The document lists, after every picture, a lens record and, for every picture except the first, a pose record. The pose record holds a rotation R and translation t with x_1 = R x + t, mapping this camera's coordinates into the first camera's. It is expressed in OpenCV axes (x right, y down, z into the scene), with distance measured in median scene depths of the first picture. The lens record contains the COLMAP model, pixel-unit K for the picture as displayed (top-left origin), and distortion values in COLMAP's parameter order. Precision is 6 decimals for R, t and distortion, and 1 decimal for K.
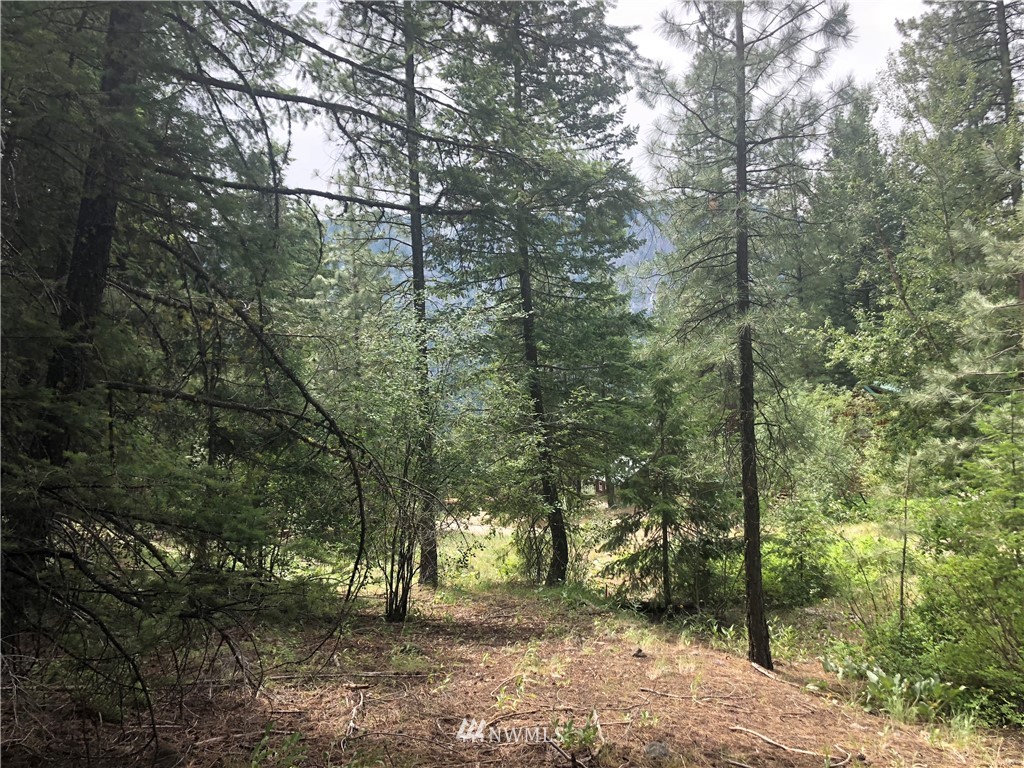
lens RADIAL K [[855.2, 0, 512.0], [0, 855.2, 384.0], [0, 0, 1]] dist [0.057346, -0.010082]
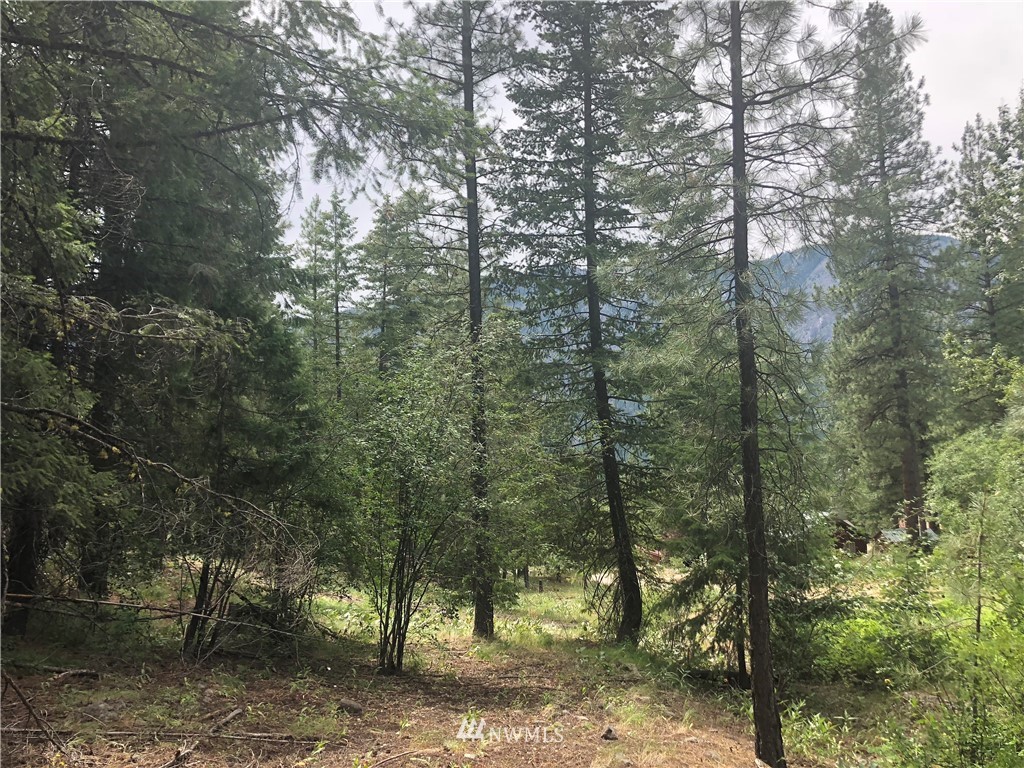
lens RADIAL K [[855.2, 0, 512.0], [0, 855.2, 384.0], [0, 0, 1]] dist [0.057346, -0.010082]
pose [[0.977567, -0.014134, -0.210151, 0.117988], [0.000973, 0.998038, -0.062600, 0.019765], [0.210624, 0.060991, 0.975663, 0.092059]]
